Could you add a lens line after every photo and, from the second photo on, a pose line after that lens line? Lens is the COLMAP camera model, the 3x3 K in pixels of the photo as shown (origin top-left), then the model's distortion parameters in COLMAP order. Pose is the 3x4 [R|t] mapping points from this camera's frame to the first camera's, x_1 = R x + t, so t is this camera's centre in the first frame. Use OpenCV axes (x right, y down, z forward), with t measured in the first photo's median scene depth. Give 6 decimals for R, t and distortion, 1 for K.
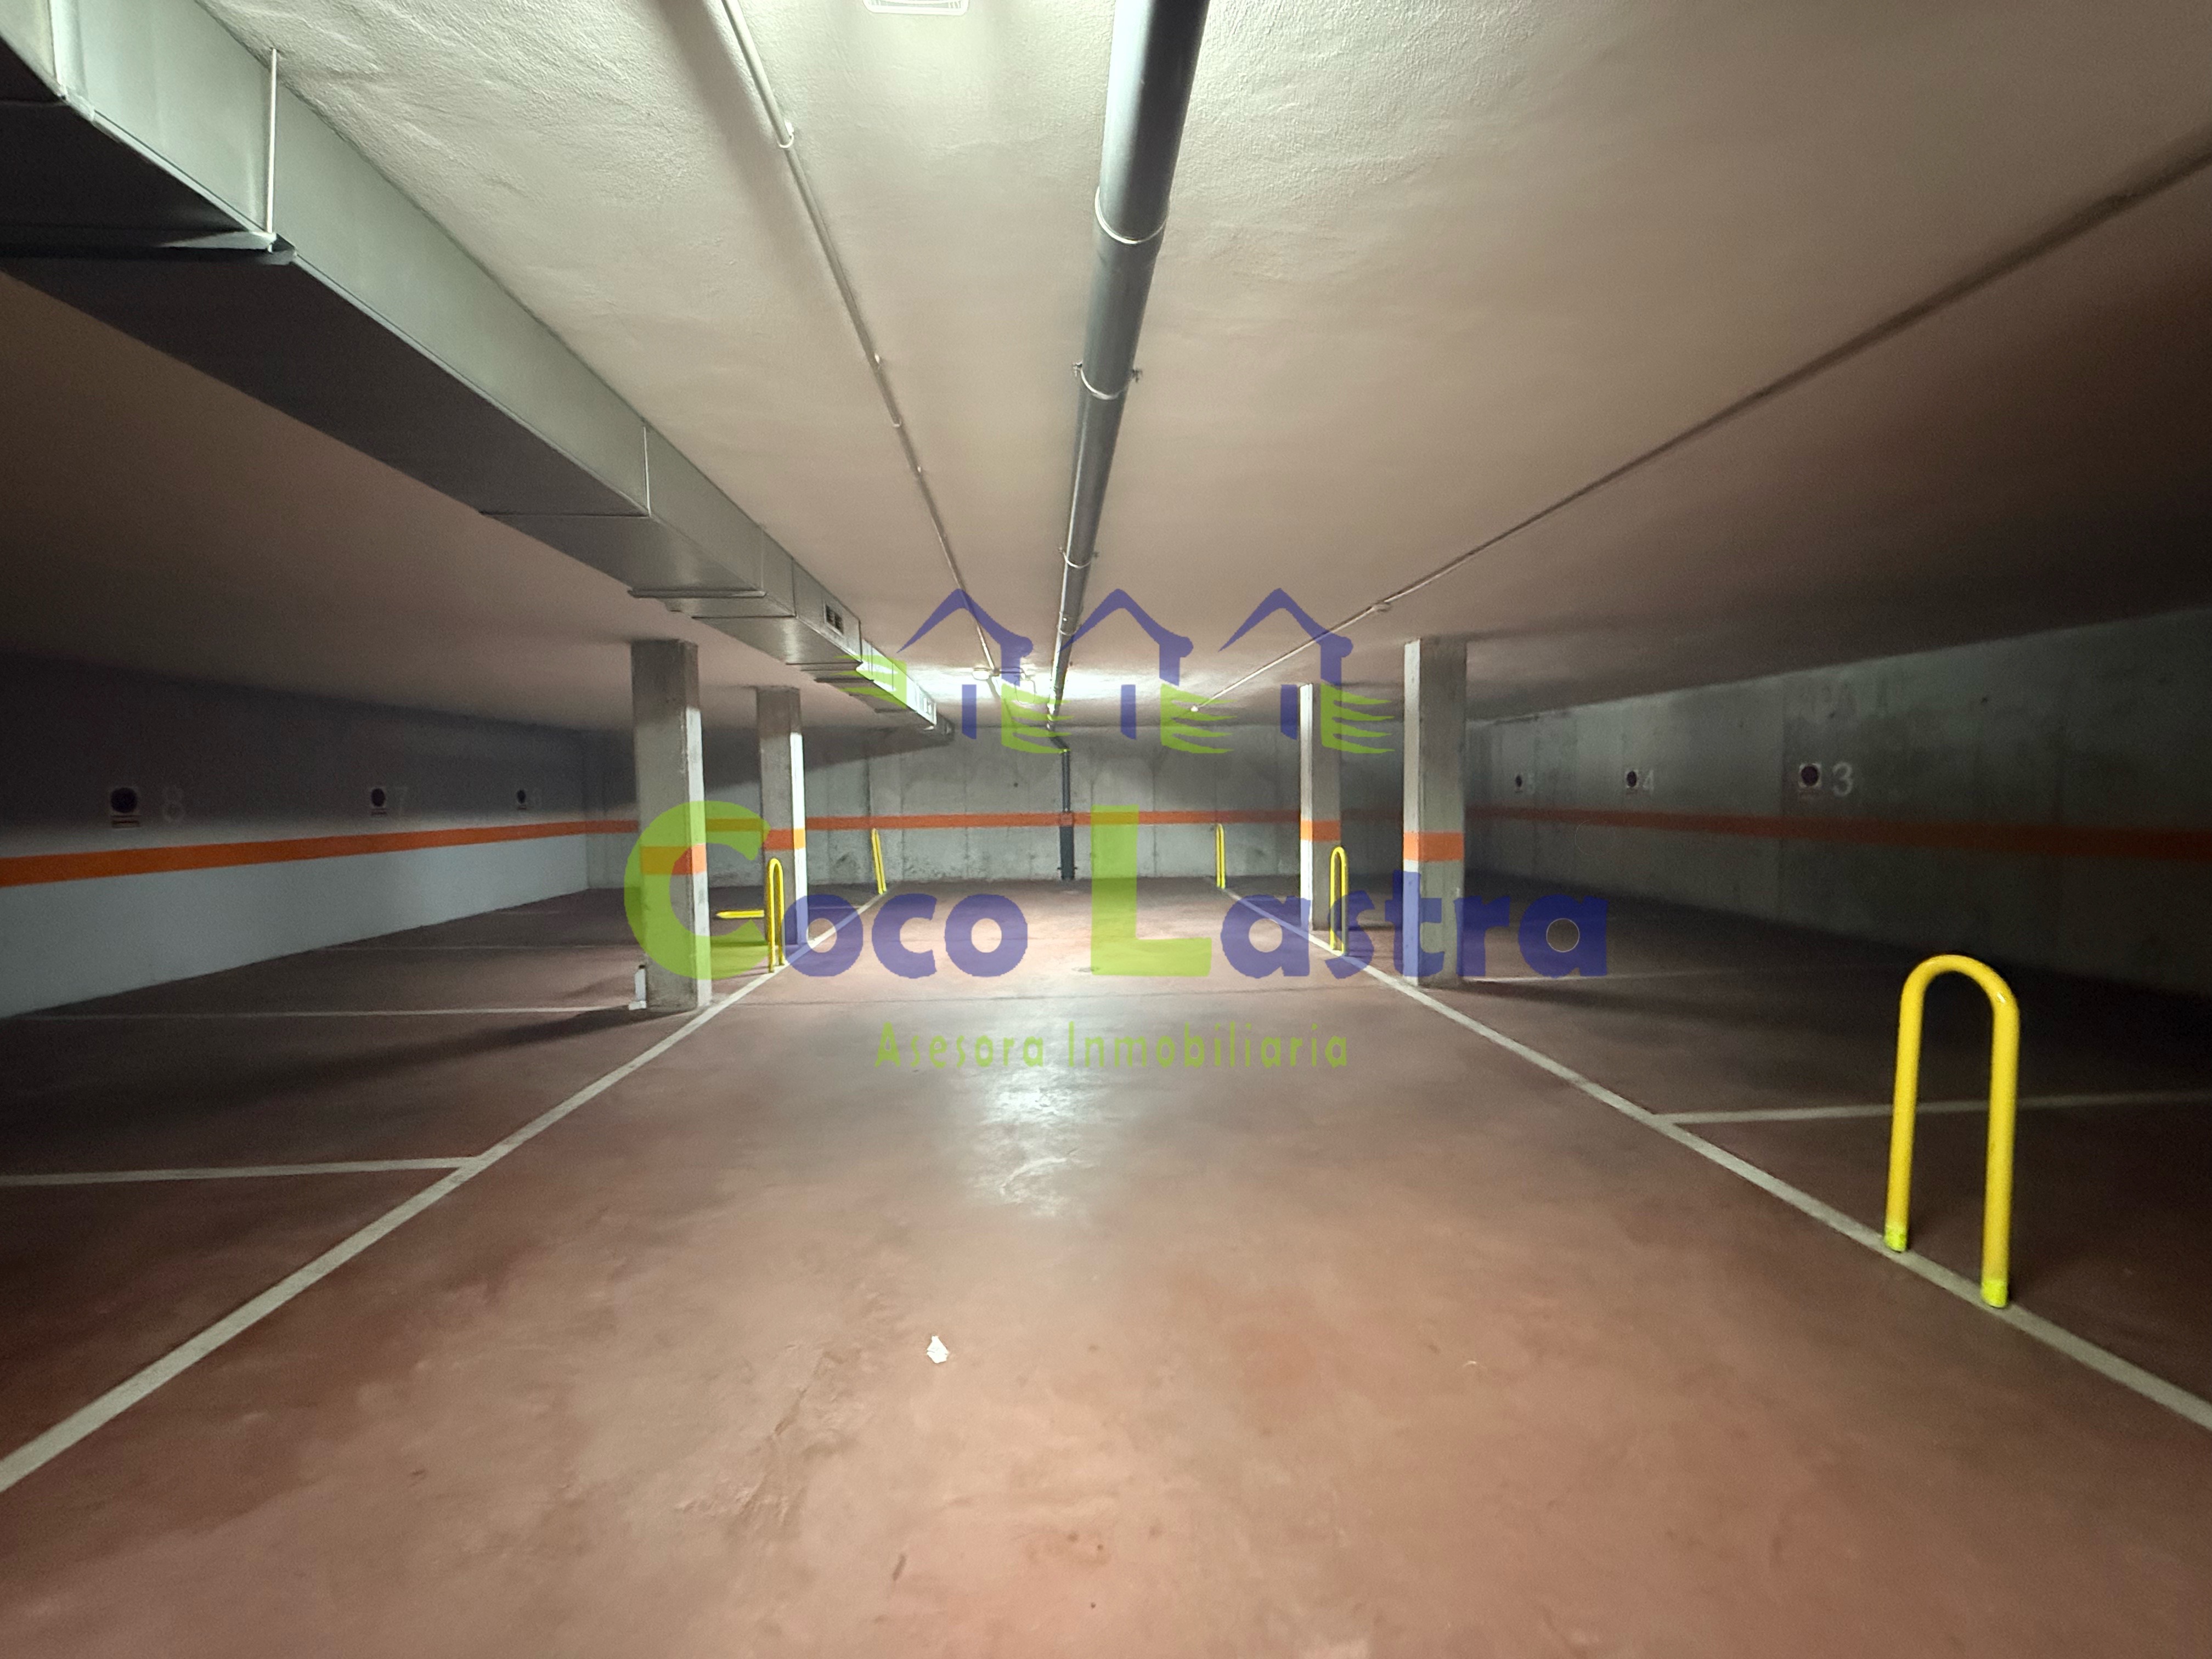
lens RADIAL K [[872.2, 0, 1121.6], [0, 872.2, 831.7], [0, 0, 1]] dist [0.055931, 0.000017]
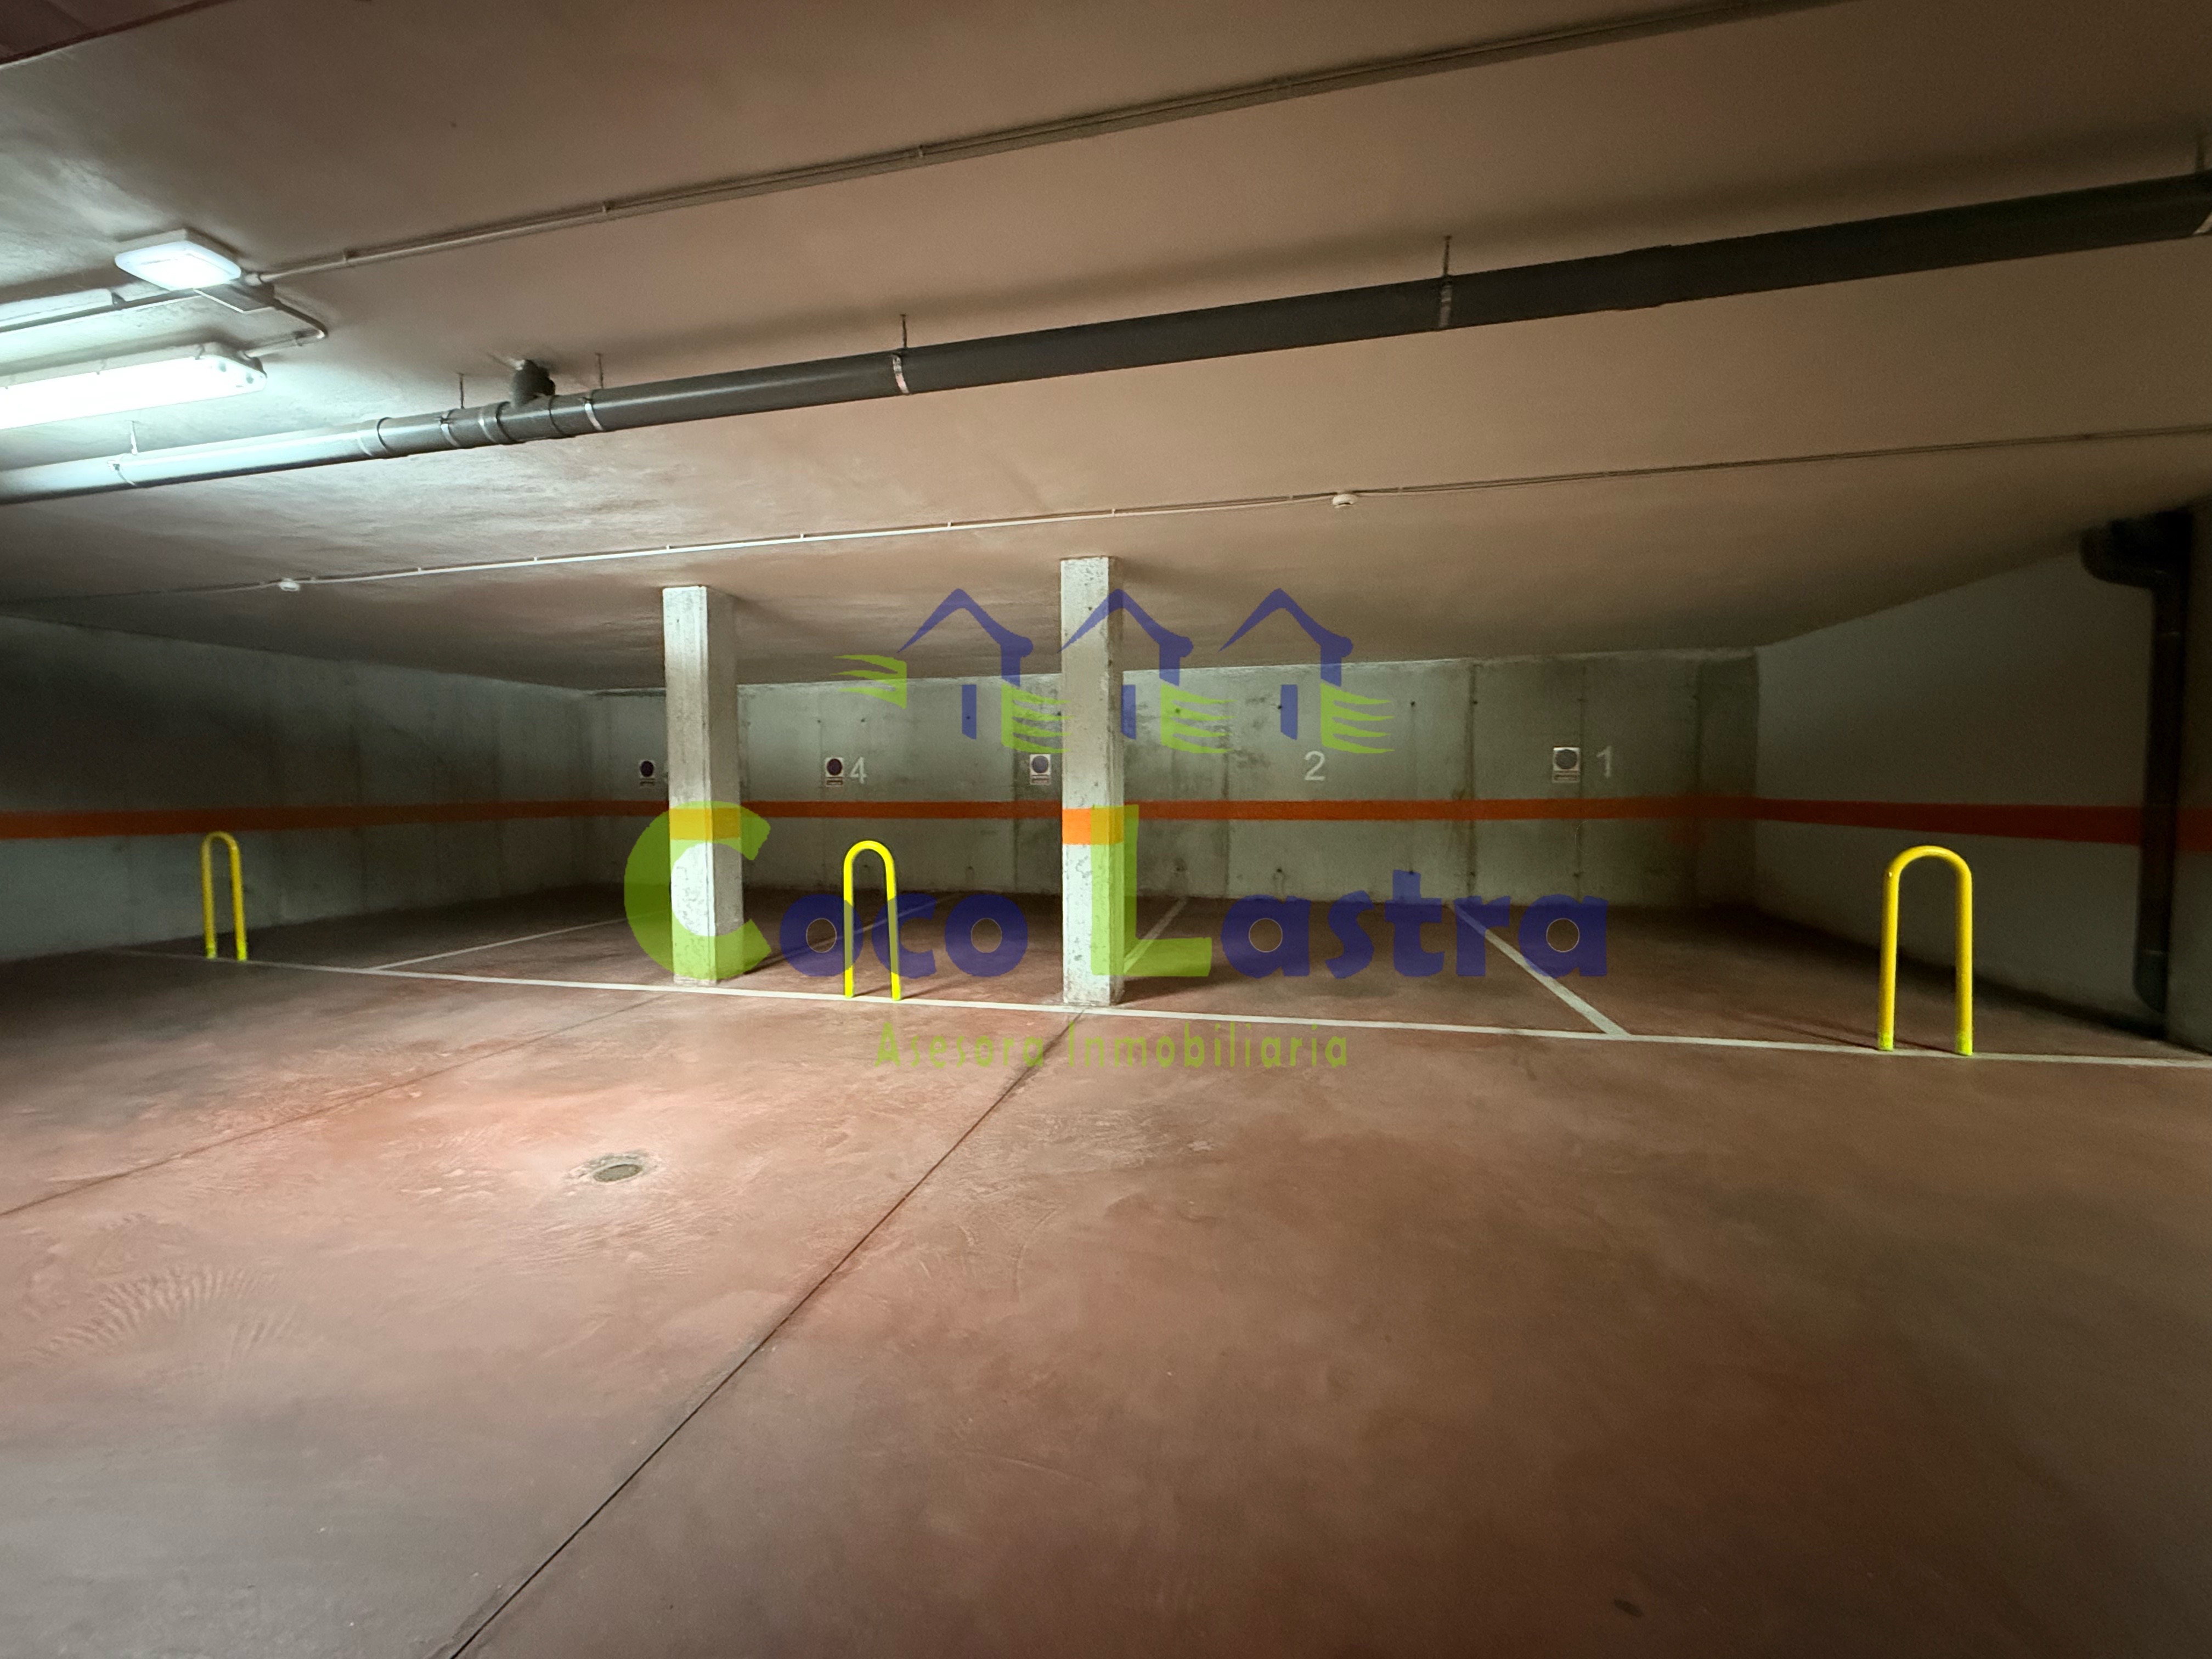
lens RADIAL K [[880.0, 0, 1098.0], [0, 880.0, 833.5], [0, 0, 1]] dist [-0.002065, -0.000059]
pose [[0.328332, -0.034810, 0.943921, -0.173441], [0.044136, 0.998795, 0.021481, 0.002885], [-0.943531, 0.034608, 0.329473, 0.330729]]
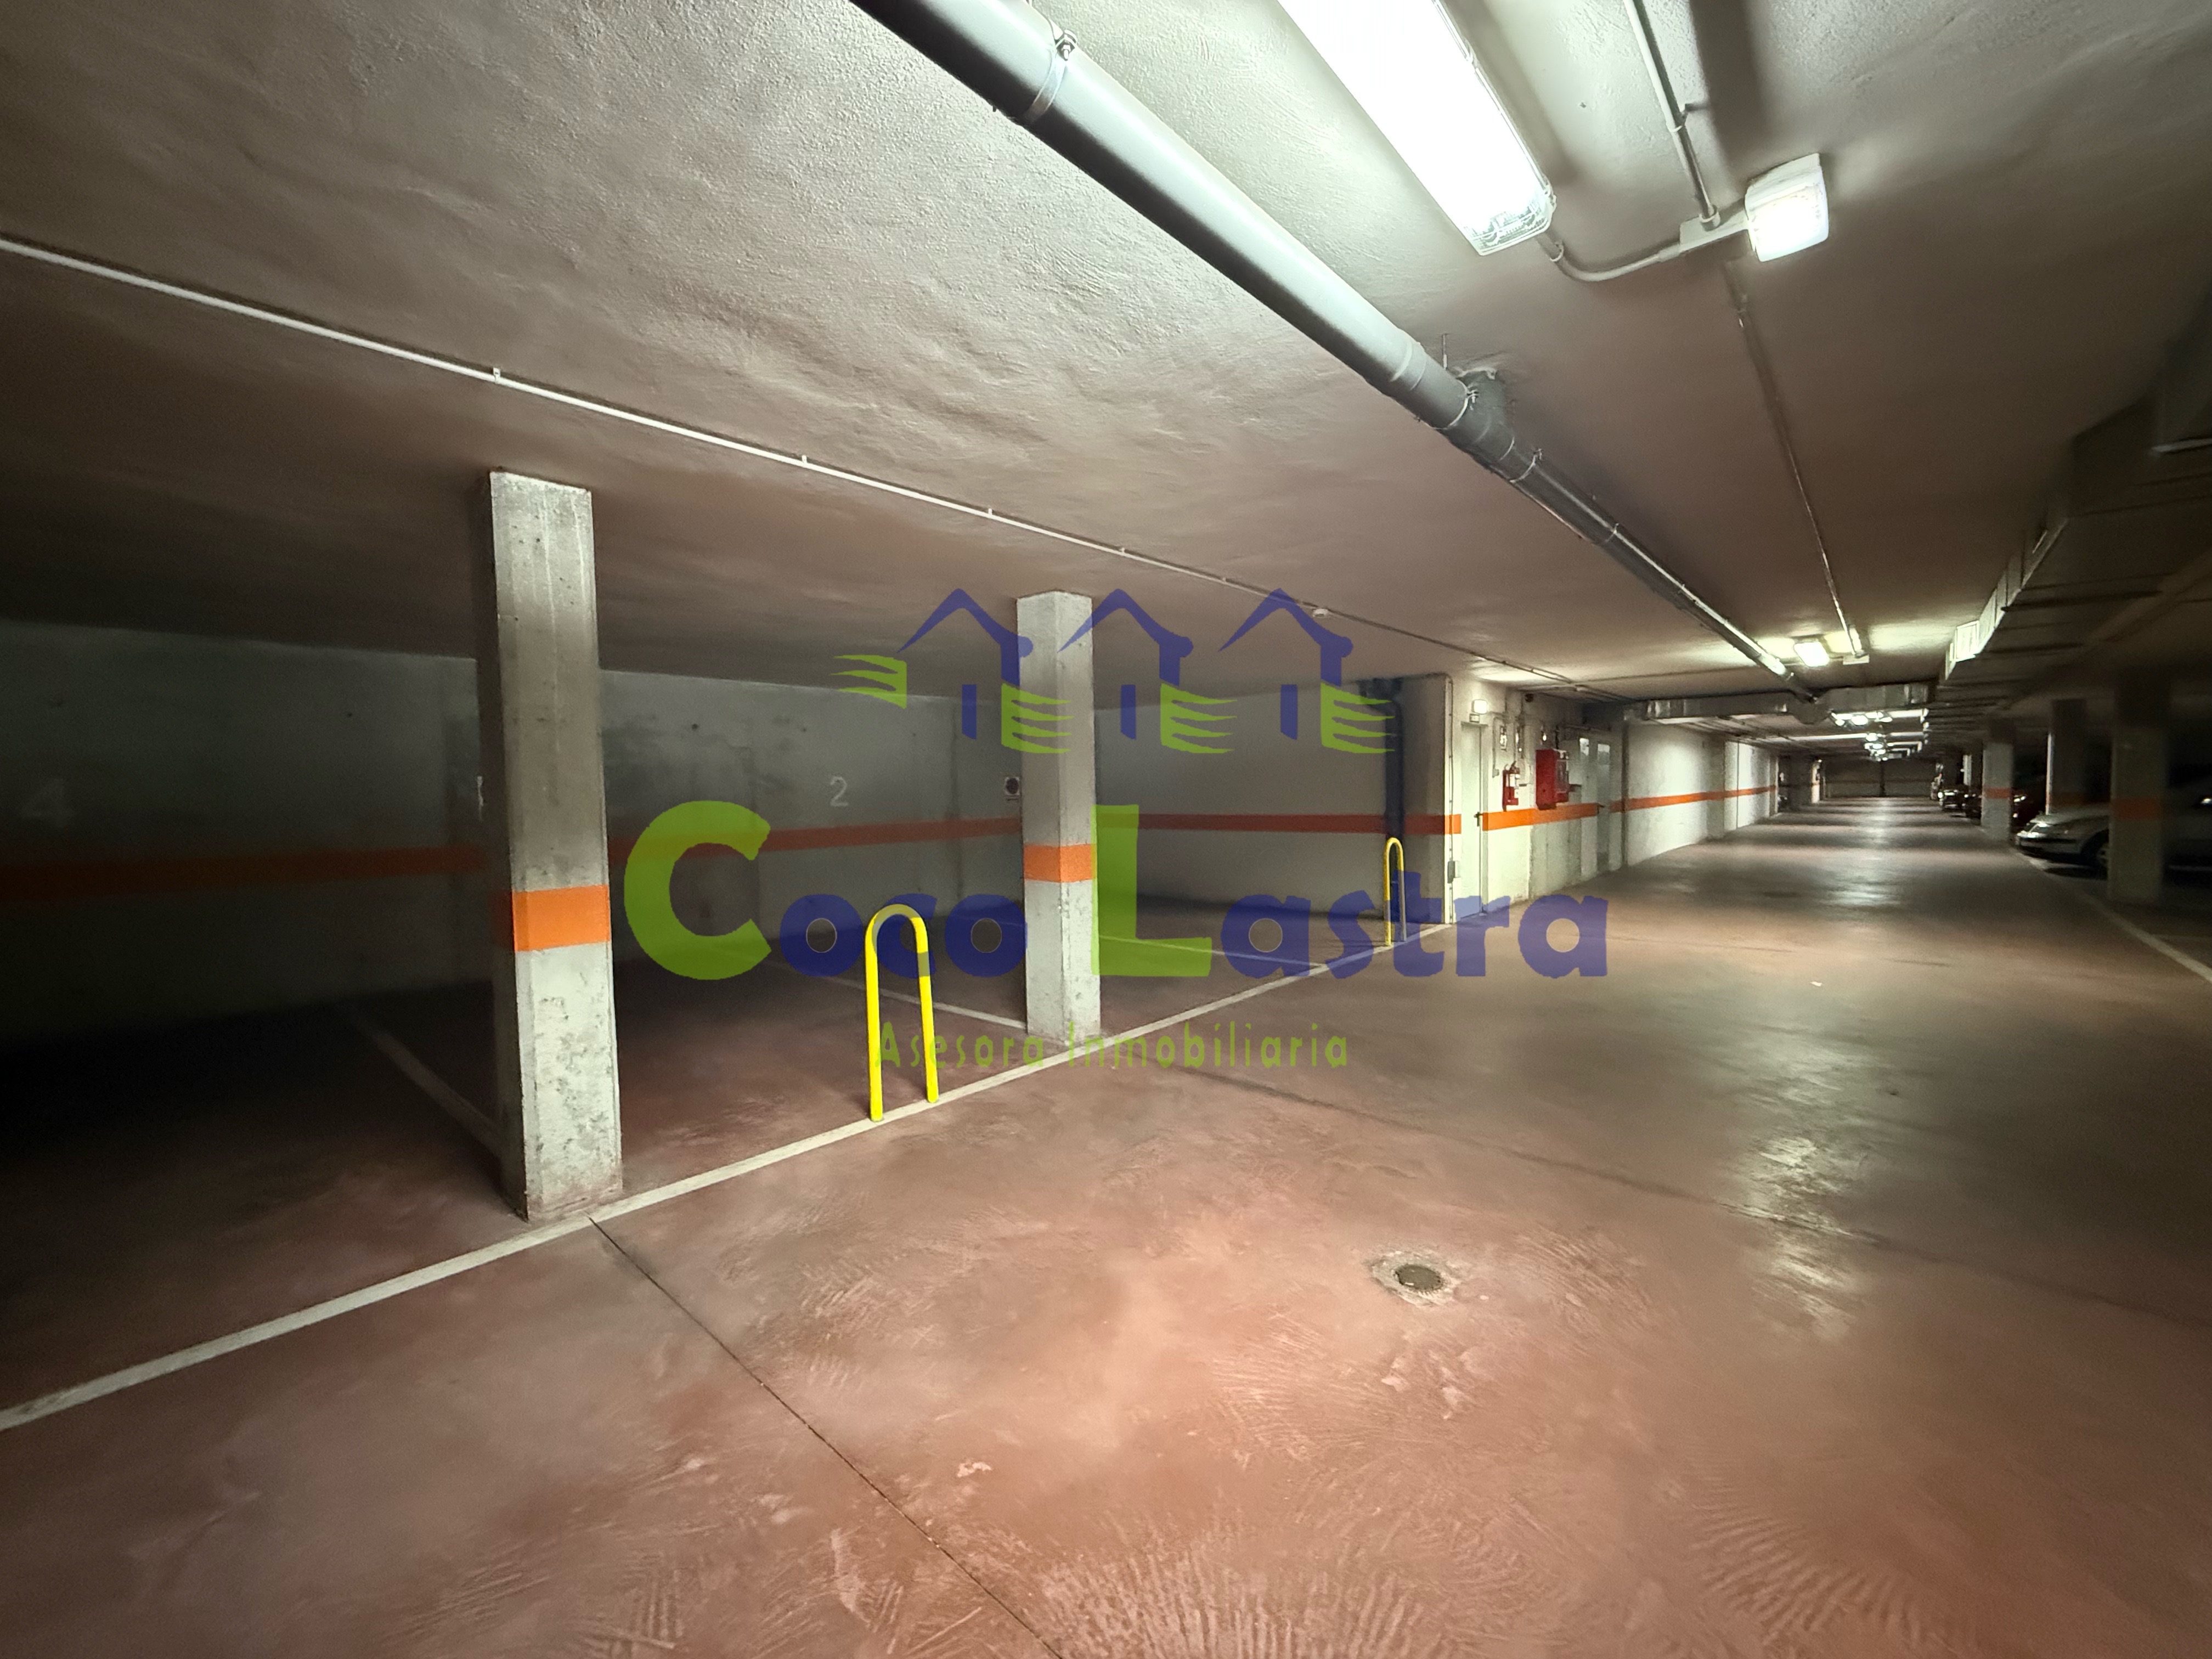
lens RADIAL K [[880.0, 0, 1098.0], [0, 880.0, 833.5], [0, 0, 1]] dist [-0.002065, -0.000059]
pose [[-0.665462, -0.009895, 0.746366, -0.109498], [0.063148, 0.995581, 0.069501, -0.027661], [-0.743756, 0.093382, -0.661897, 0.671943]]
